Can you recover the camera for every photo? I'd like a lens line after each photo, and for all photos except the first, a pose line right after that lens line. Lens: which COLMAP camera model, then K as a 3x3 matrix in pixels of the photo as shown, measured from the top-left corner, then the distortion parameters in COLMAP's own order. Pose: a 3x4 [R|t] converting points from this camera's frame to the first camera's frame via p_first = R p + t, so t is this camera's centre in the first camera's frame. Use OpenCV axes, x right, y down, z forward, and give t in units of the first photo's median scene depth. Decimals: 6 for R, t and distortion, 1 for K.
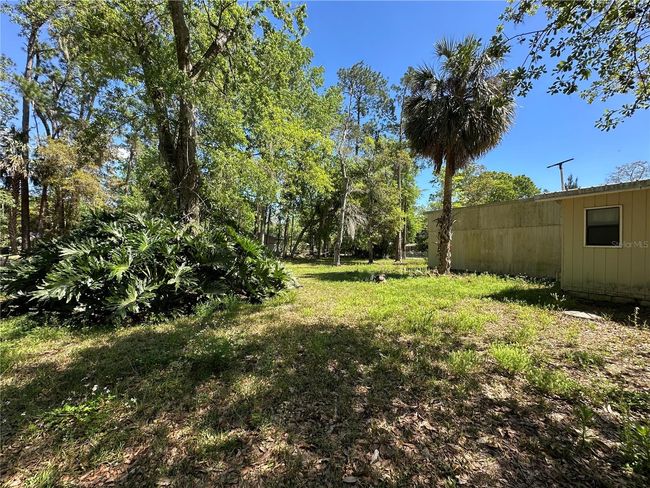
lens RADIAL K [[260.1, 0, 325.0], [0, 260.1, 245.0], [0, 0, 1]] dist [-0.002447, 0.001083]
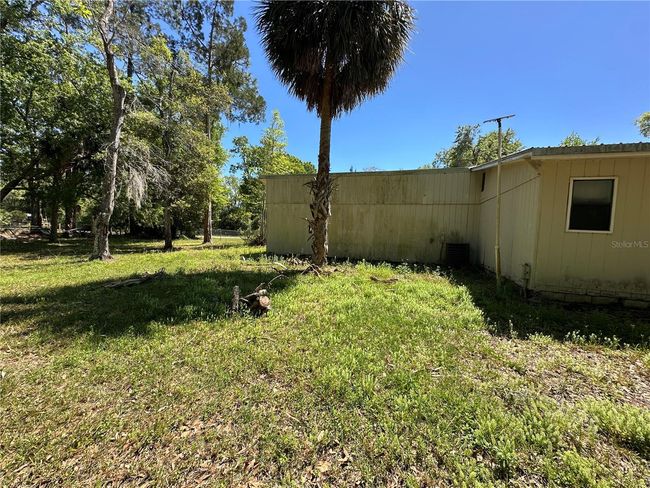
lens RADIAL K [[260.1, 0, 324.9], [0, 260.1, 244.2], [0, 0, 1]] dist [-0.002447, 0.001083]
pose [[0.713922, -0.033969, 0.699401, 0.001387], [-0.027029, 0.996741, 0.076000, 0.002171], [-0.699704, -0.073162, 0.710677, 0.337239]]
